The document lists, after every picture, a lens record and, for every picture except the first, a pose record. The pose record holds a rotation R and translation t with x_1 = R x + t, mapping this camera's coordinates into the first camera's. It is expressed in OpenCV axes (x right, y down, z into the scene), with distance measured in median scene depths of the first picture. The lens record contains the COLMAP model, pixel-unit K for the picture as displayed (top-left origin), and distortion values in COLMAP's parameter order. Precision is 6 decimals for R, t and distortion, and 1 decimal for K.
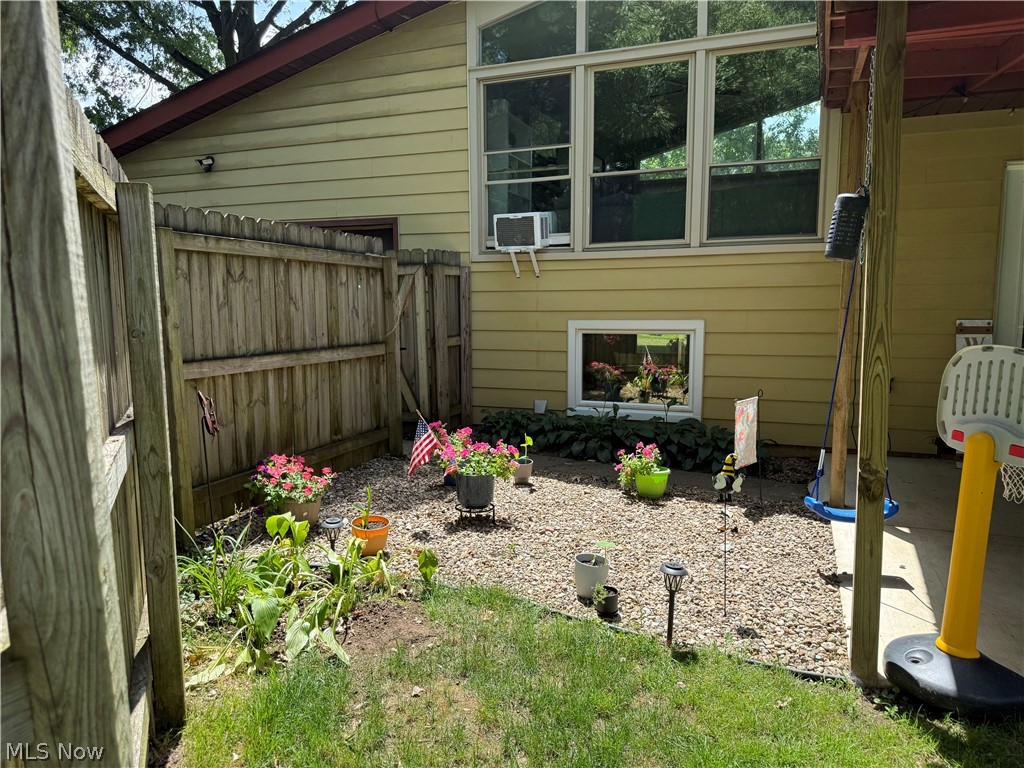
lens RADIAL K [[714.8, 0, 512.0], [0, 714.8, 384.0], [0, 0, 1]] dist [0.113492, -0.125555]
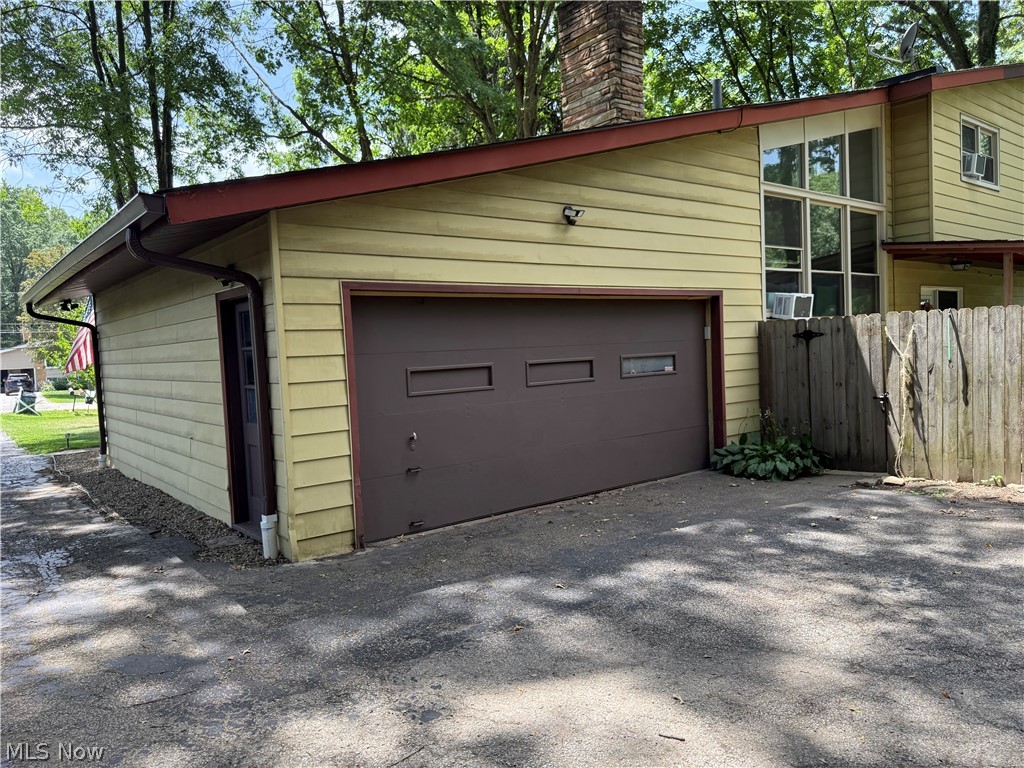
lens RADIAL K [[714.8, 0, 512.0], [0, 714.8, 384.0], [0, 0, 1]] dist [0.113492, -0.125555]
pose [[0.490506, -0.063067, 0.869153, -1.489529], [0.138890, 0.990286, -0.006526, -0.142597], [-0.860298, 0.123918, 0.494501, 0.845413]]
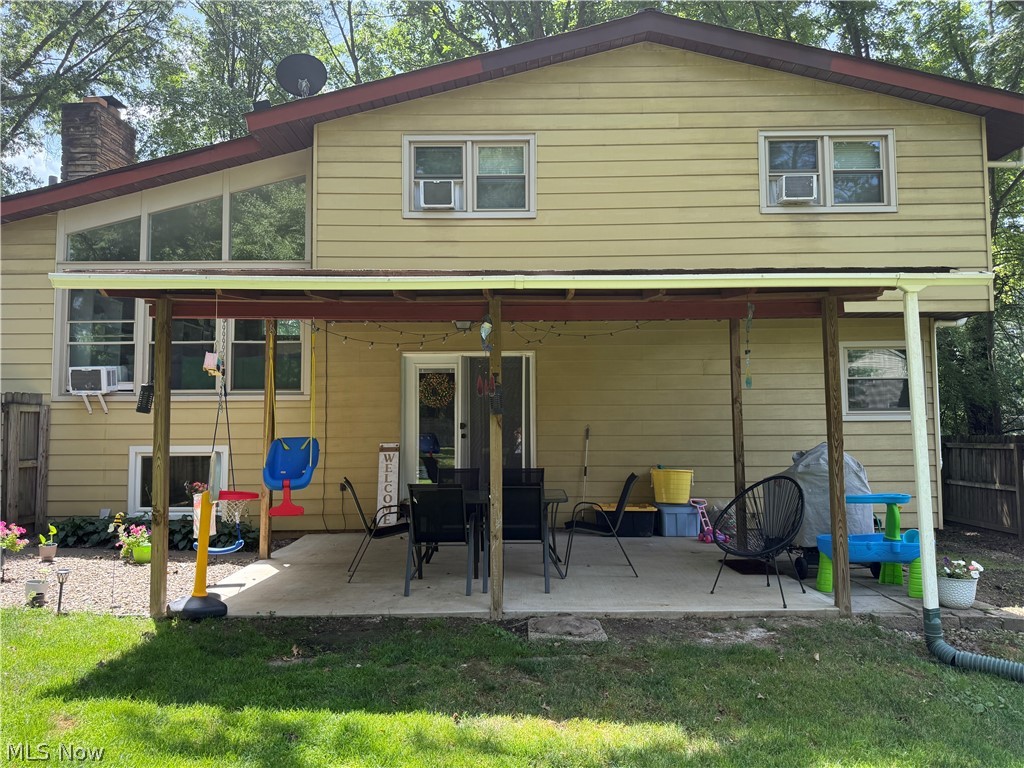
lens RADIAL K [[709.1, 0, 512.0], [0, 709.1, 384.0], [0, 0, 1]] dist [0.052932, -0.075070]
pose [[0.929786, 0.022911, 0.367388, 0.243818], [0.044188, 0.983897, -0.173189, 0.057797], [-0.365440, 0.177263, 0.913801, -0.484910]]
